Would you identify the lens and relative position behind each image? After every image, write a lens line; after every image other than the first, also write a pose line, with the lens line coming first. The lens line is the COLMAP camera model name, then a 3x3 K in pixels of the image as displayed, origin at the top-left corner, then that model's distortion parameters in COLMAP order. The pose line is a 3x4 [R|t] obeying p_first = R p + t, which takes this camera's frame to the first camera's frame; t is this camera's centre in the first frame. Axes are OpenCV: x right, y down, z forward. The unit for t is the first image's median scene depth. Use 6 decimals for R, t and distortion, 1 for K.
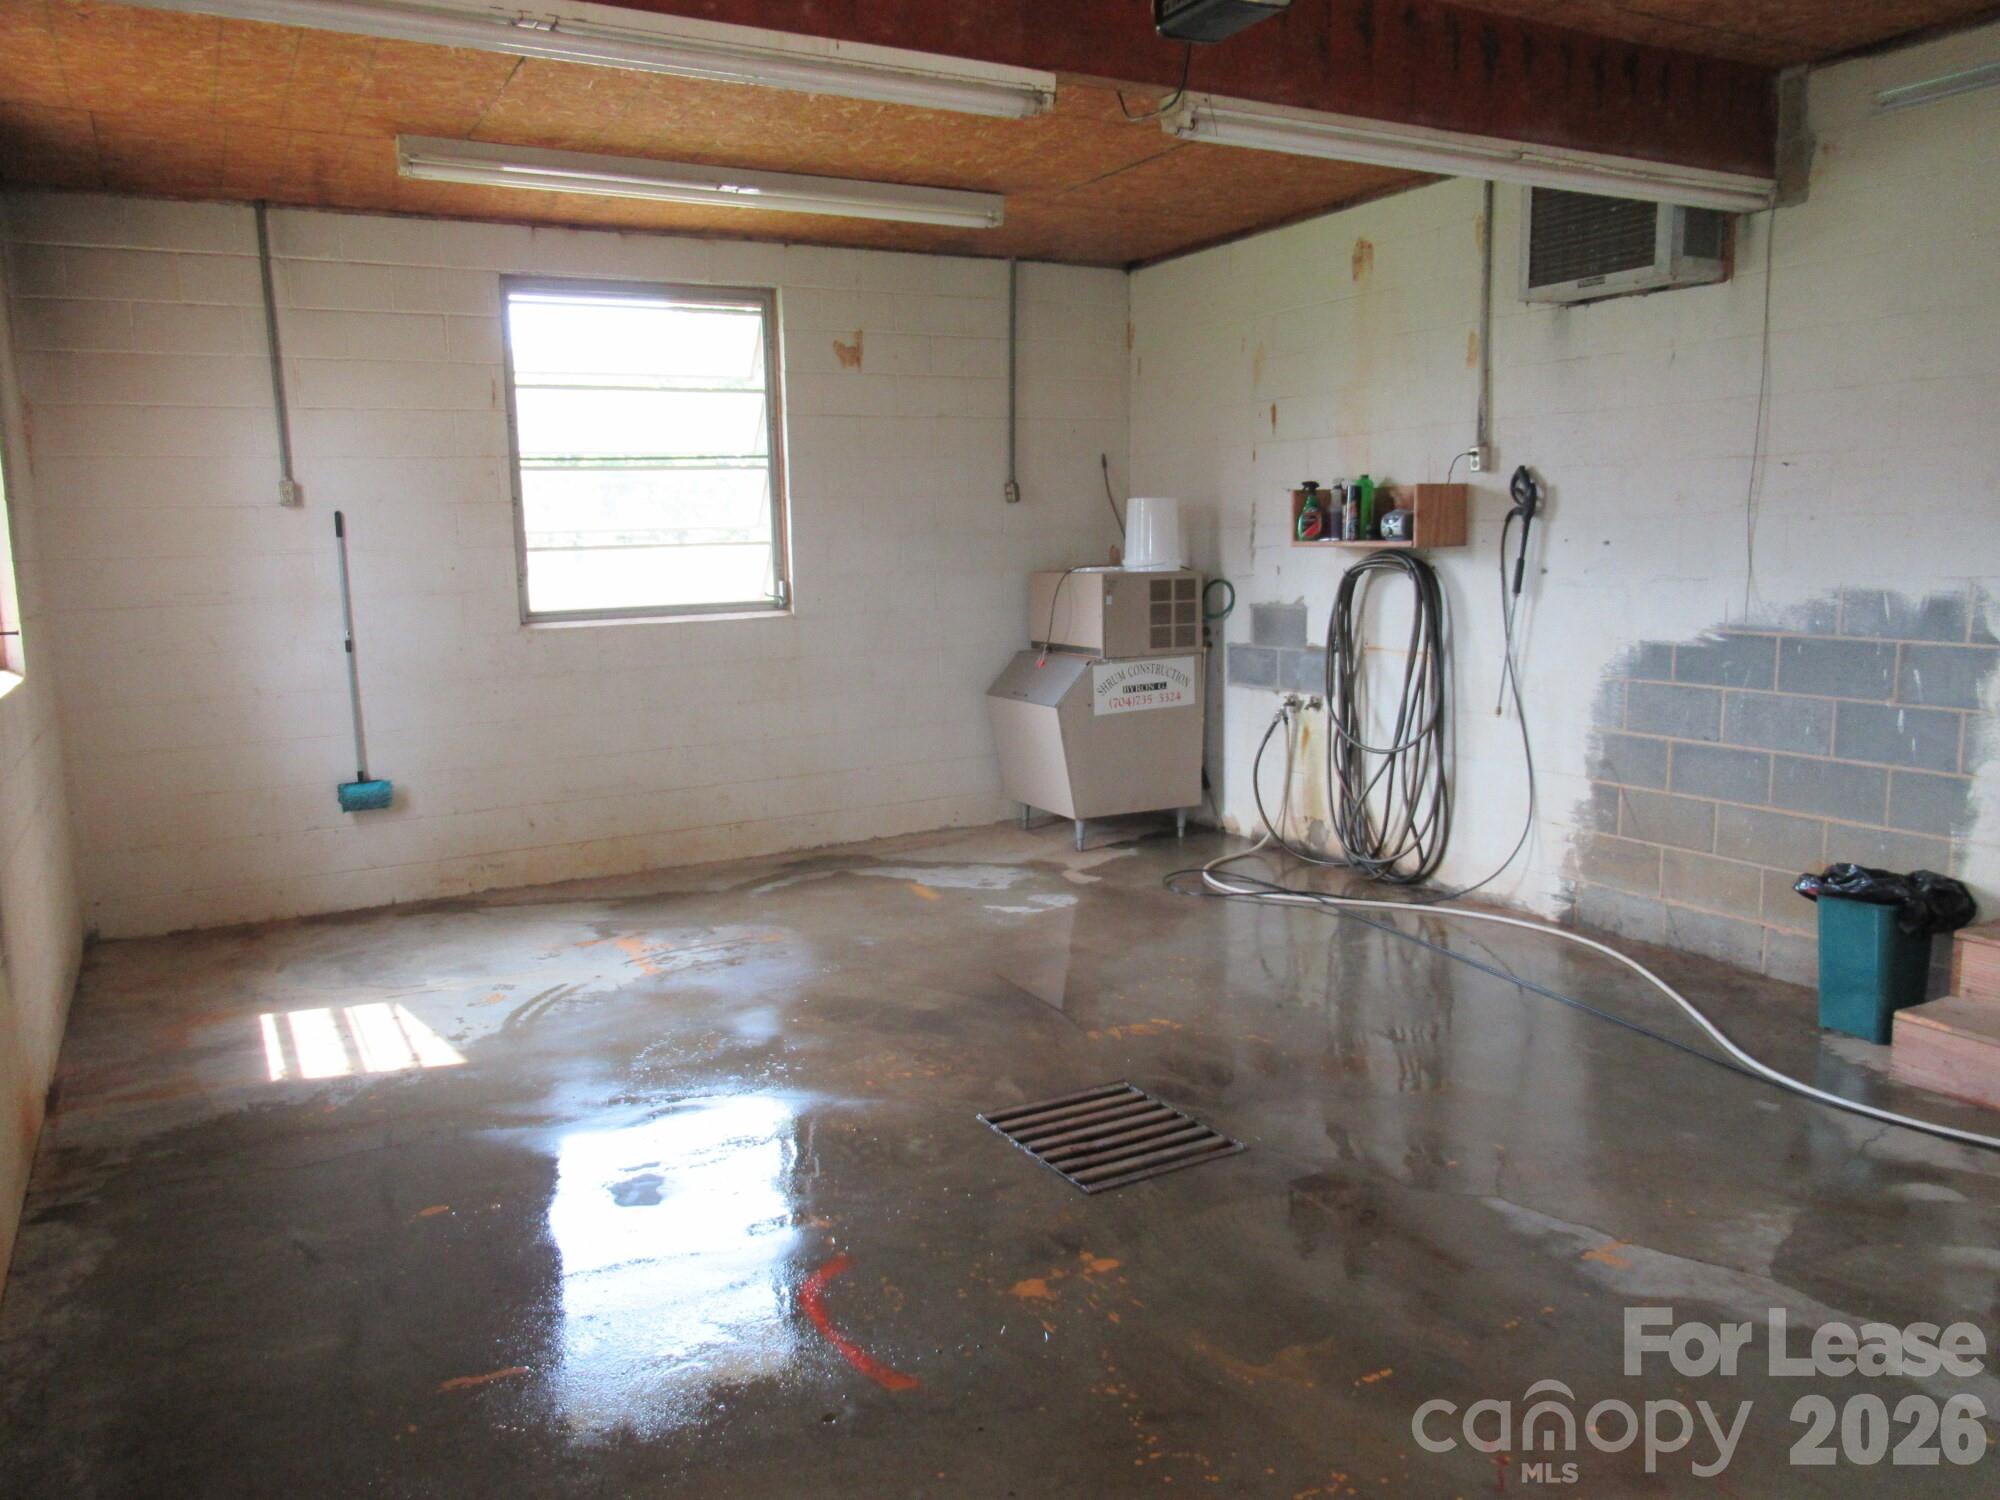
lens RADIAL K [[1489.4, 0, 992.4], [0, 1489.4, 741.5], [0, 0, 1]] dist [-0.001898, 0.010082]
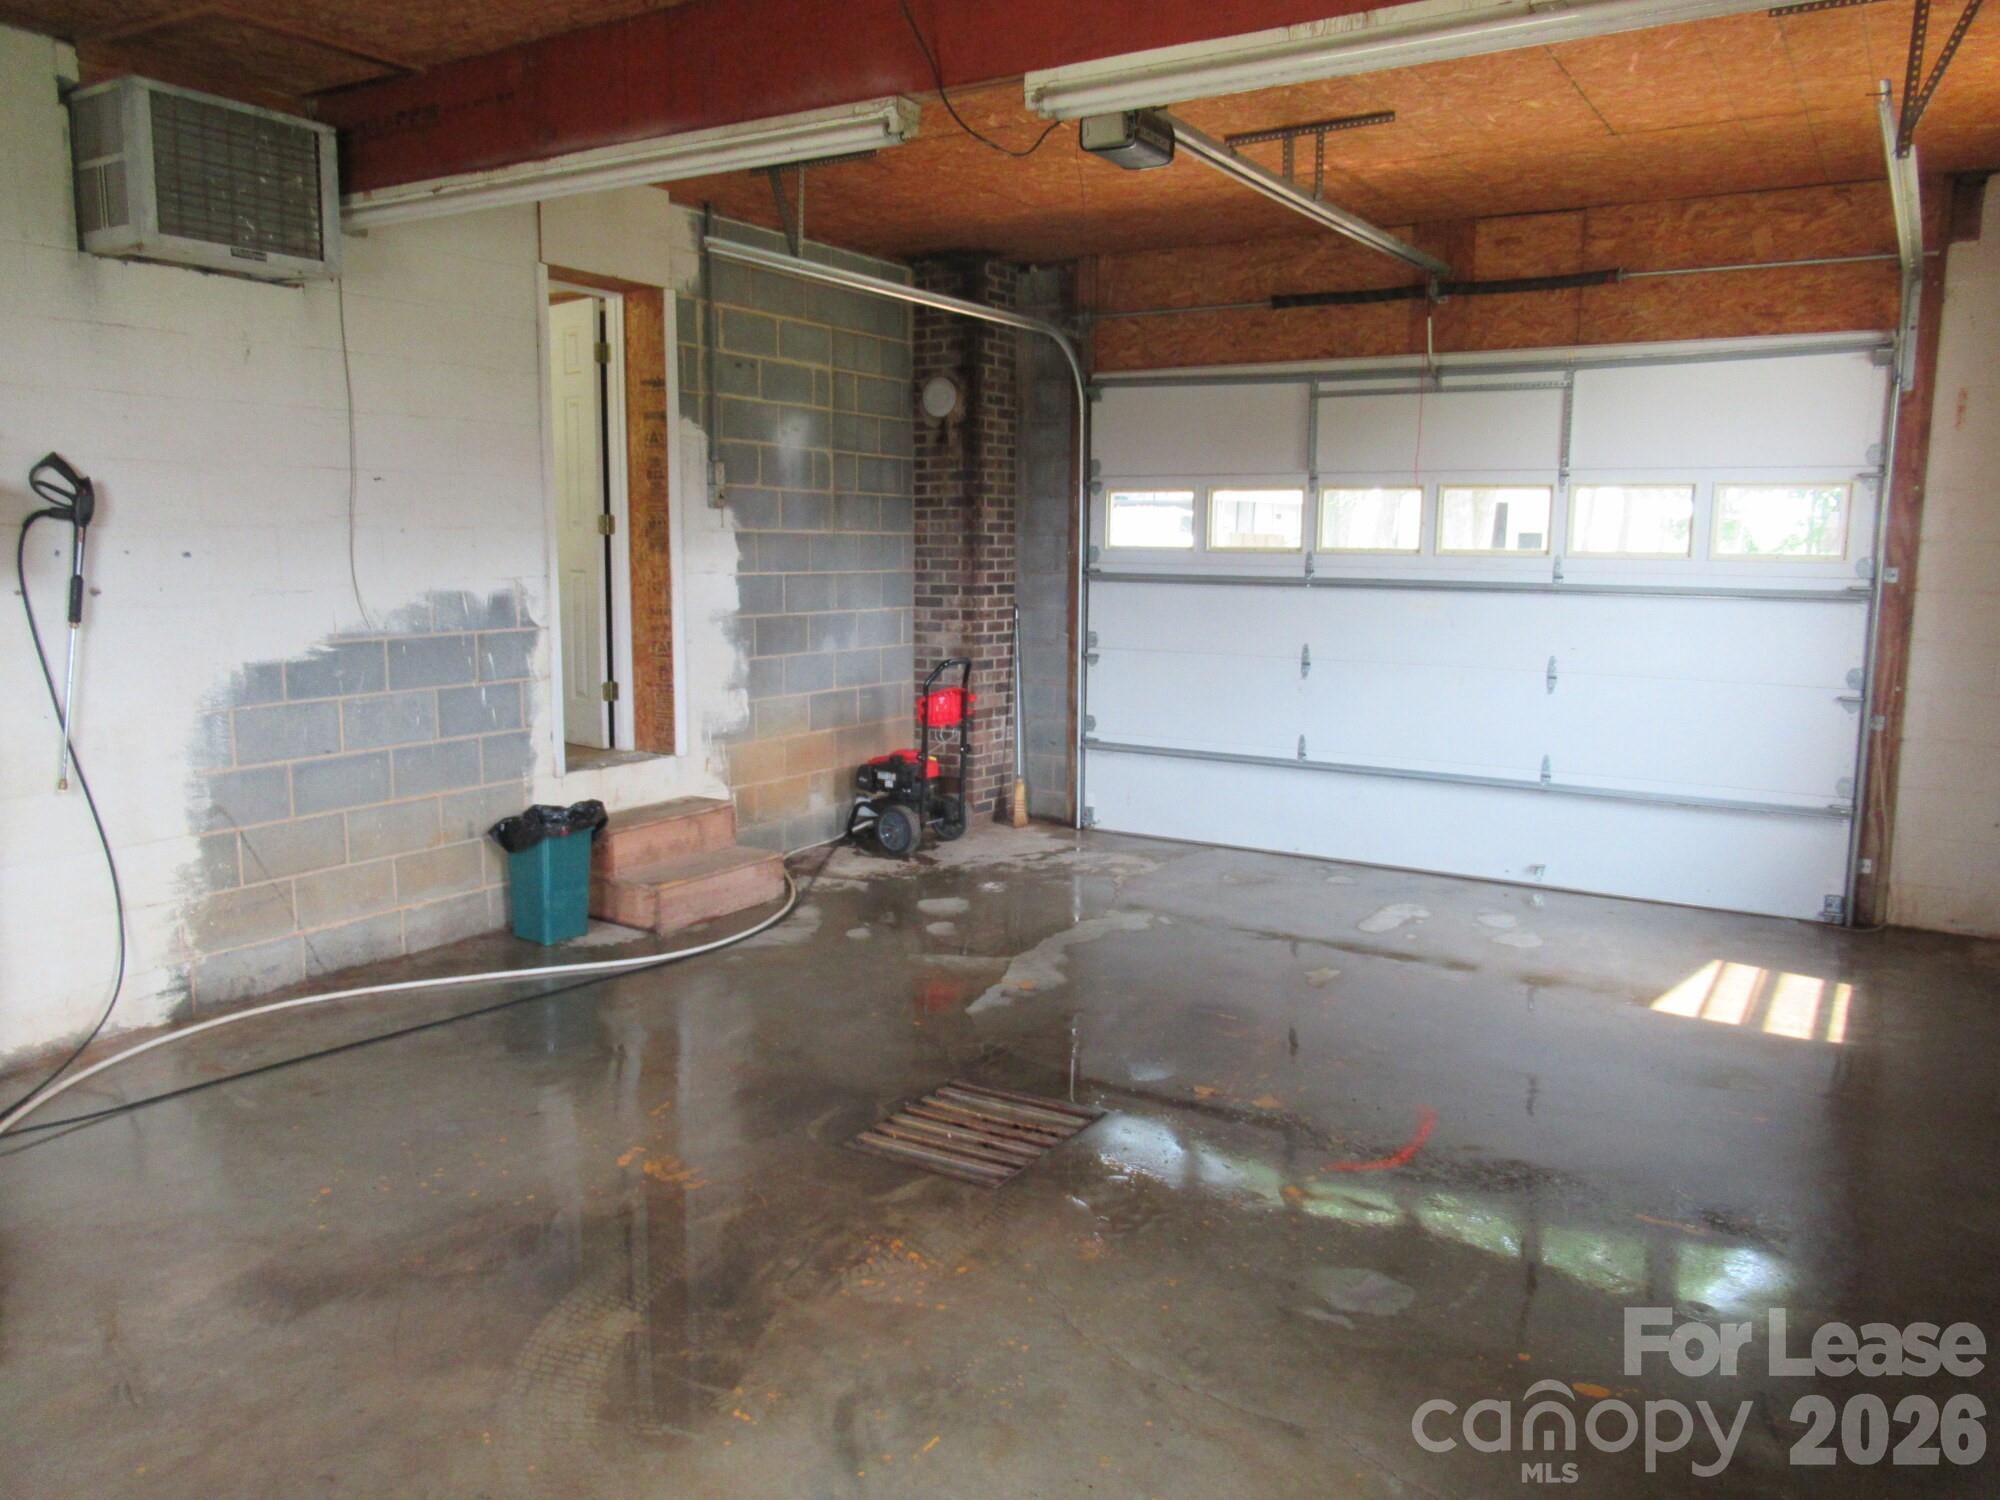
lens RADIAL K [[1489.4, 0, 992.4], [0, 1489.4, 741.5], [0, 0, 1]] dist [-0.001898, 0.010082]
pose [[-0.478747, -0.101319, 0.872087, -0.607277], [0.133631, 0.973336, 0.186441, -0.137261], [-0.867723, 0.205796, -0.452442, 1.092055]]
